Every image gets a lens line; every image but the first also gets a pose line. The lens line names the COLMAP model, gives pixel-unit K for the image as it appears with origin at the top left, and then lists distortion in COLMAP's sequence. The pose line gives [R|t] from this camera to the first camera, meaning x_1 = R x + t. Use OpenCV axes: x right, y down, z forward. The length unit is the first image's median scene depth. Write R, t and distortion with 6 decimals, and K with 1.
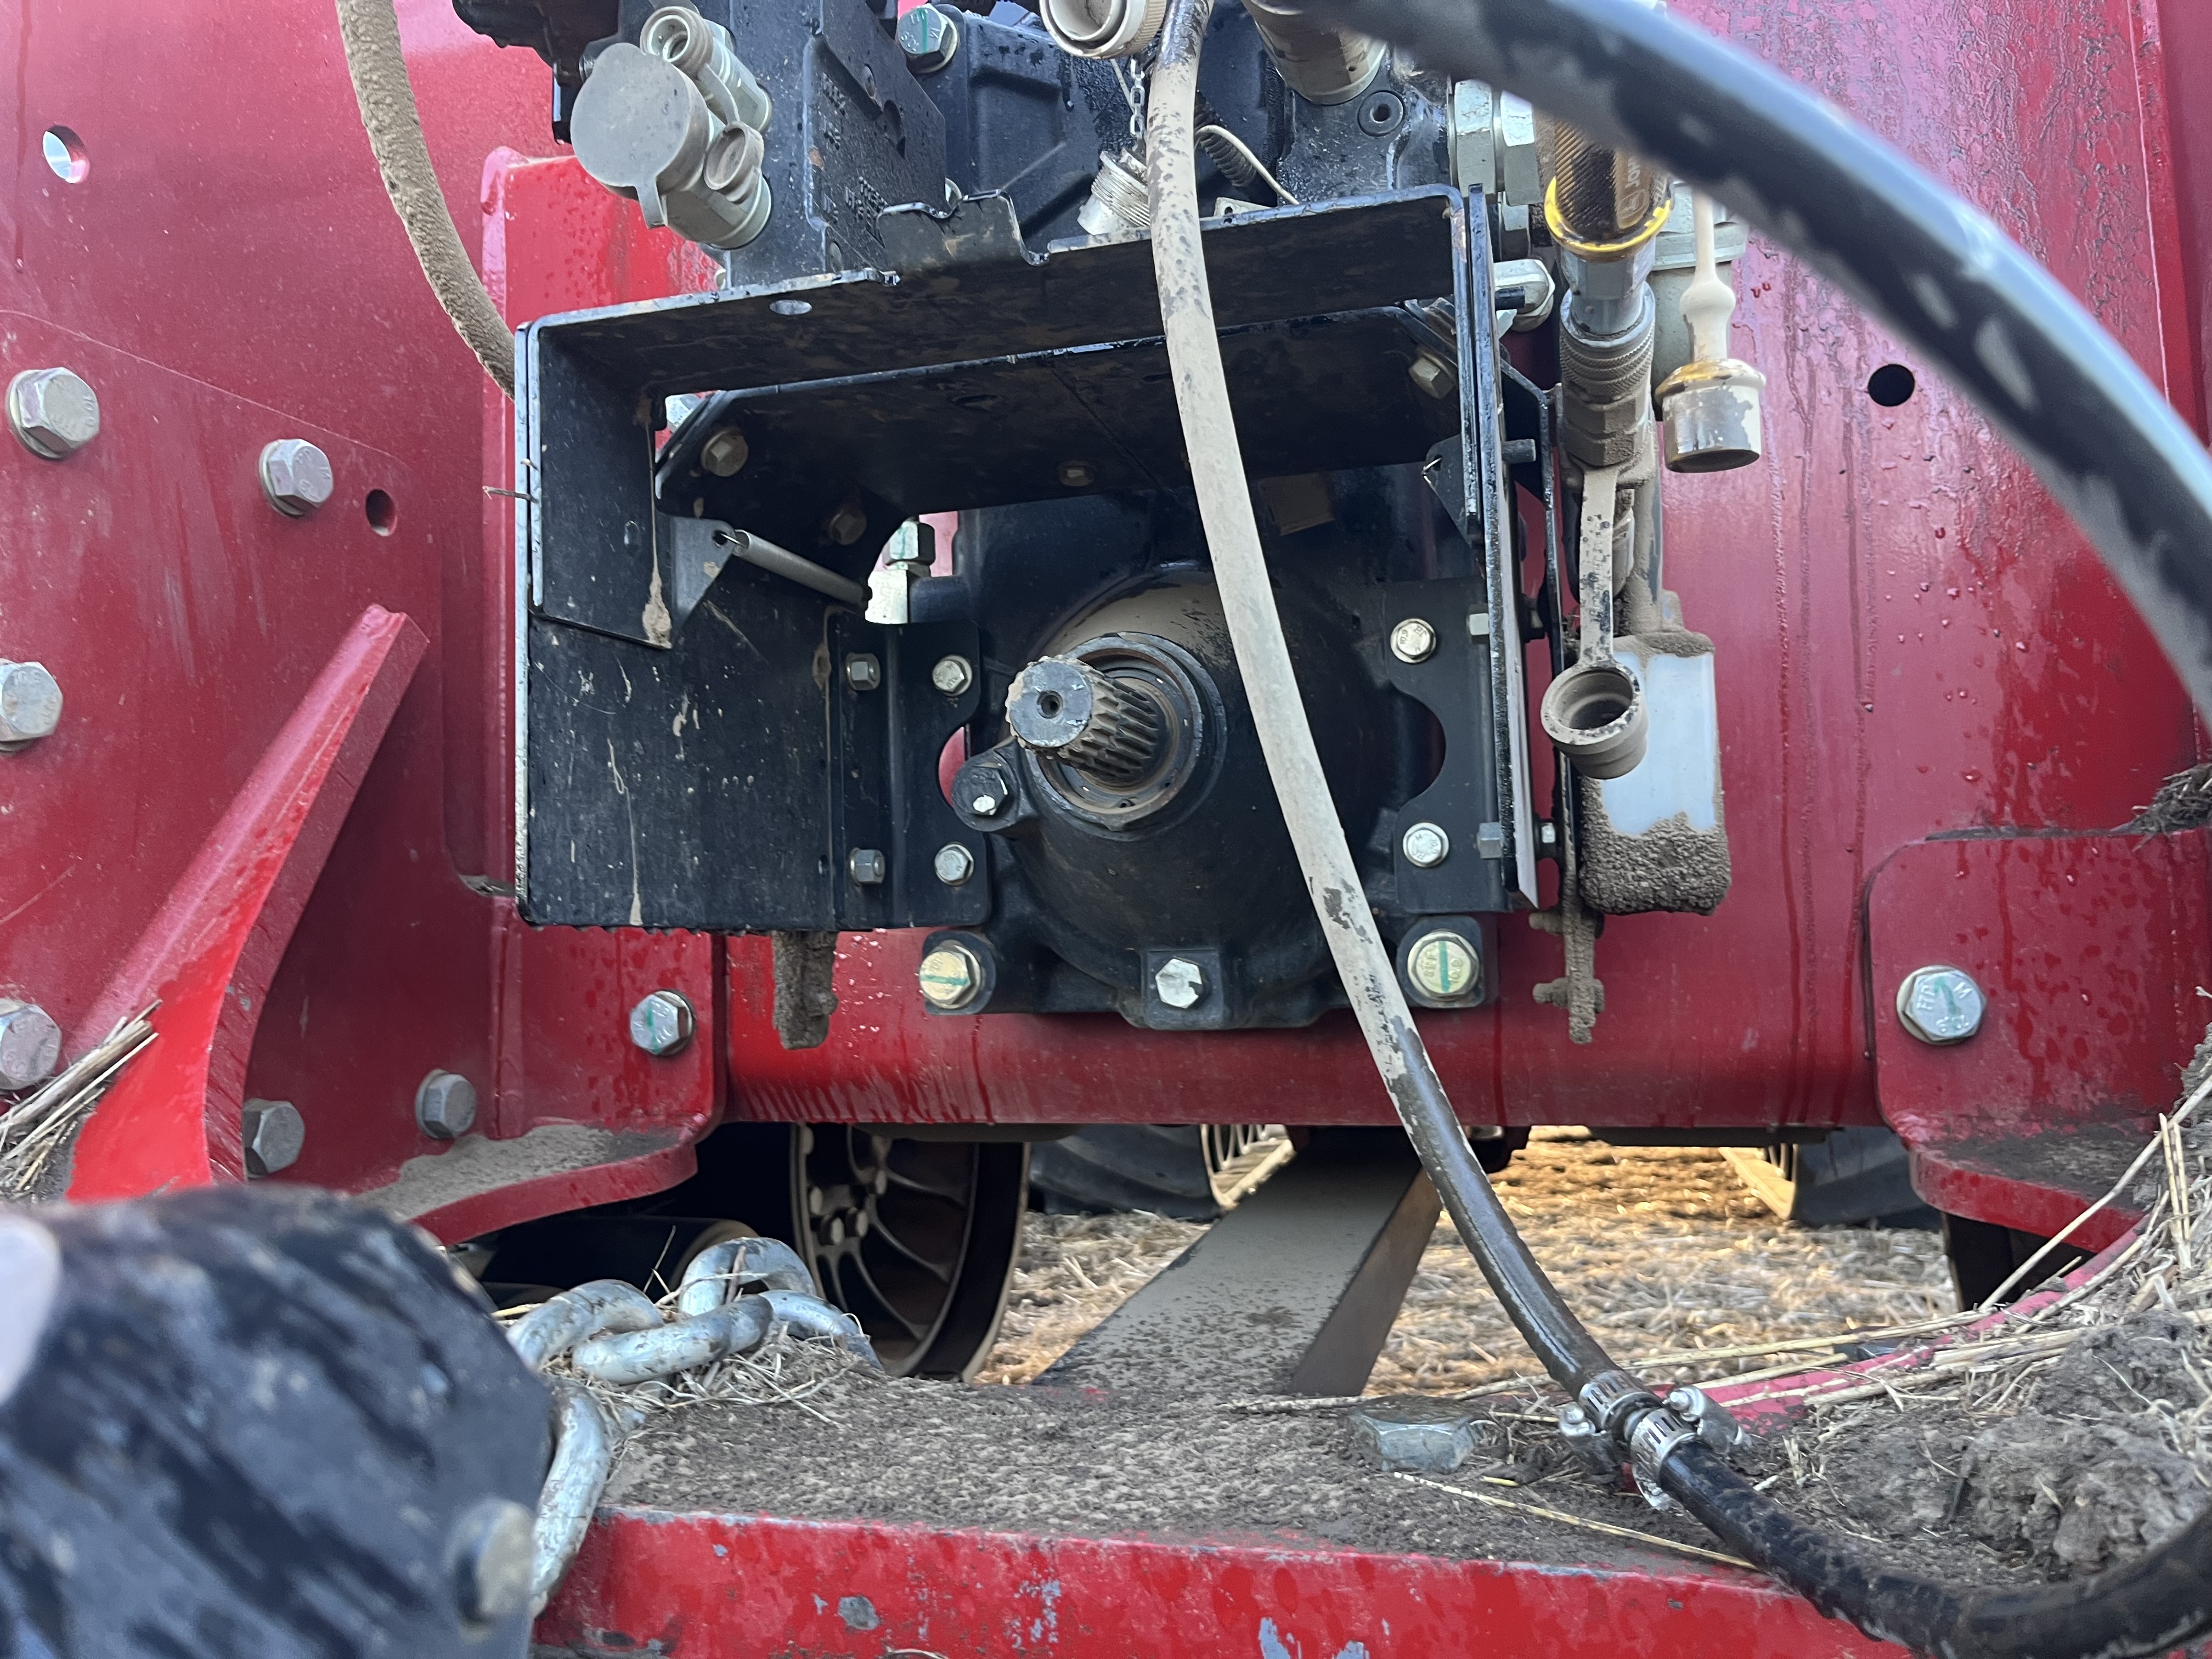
lens RADIAL K [[1670.3, 0, 1107.7], [0, 1670.3, 822.5], [0, 0, 1]] dist [0.078912, -0.110054]
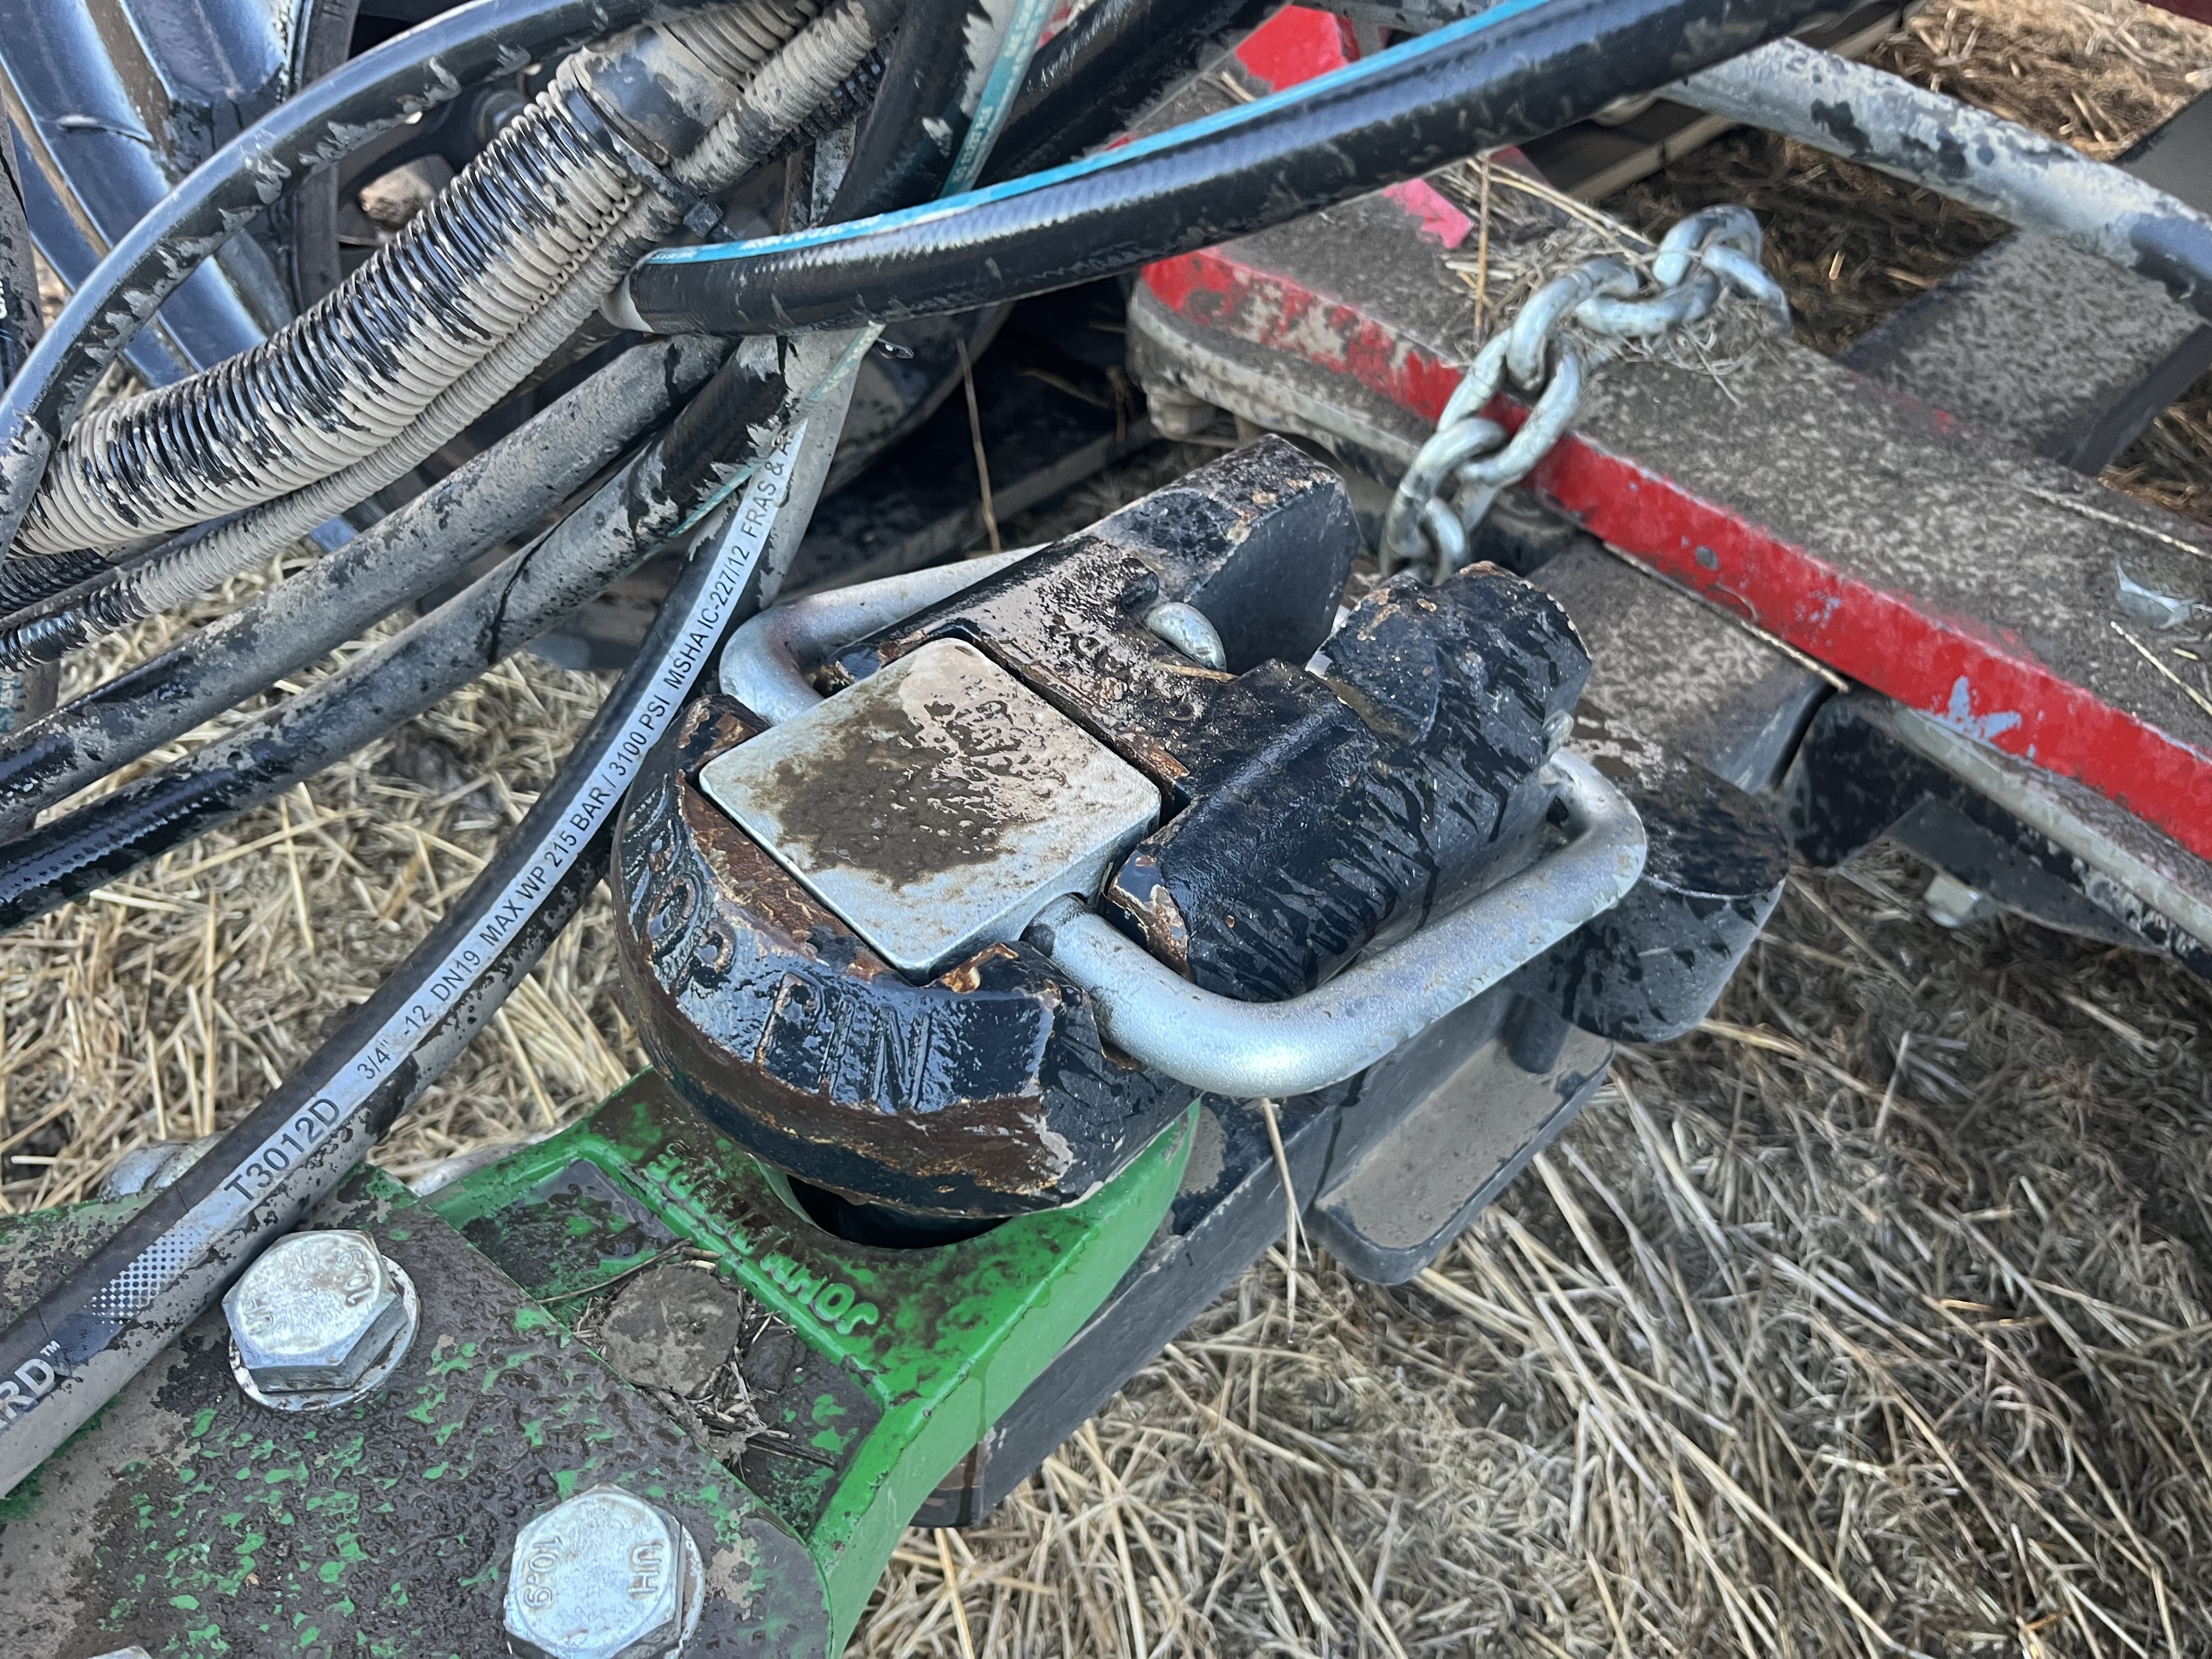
lens RADIAL K [[1645.2, 0, 1100.9], [0, 1645.2, 861.0], [0, 0, 1]] dist [0.054208, -0.090178]
pose [[0.863281, 0.419247, -0.281030, -0.081706], [-0.039279, 0.610917, 0.790720, -0.532483], [0.503193, -0.671575, 0.543861, -0.288835]]
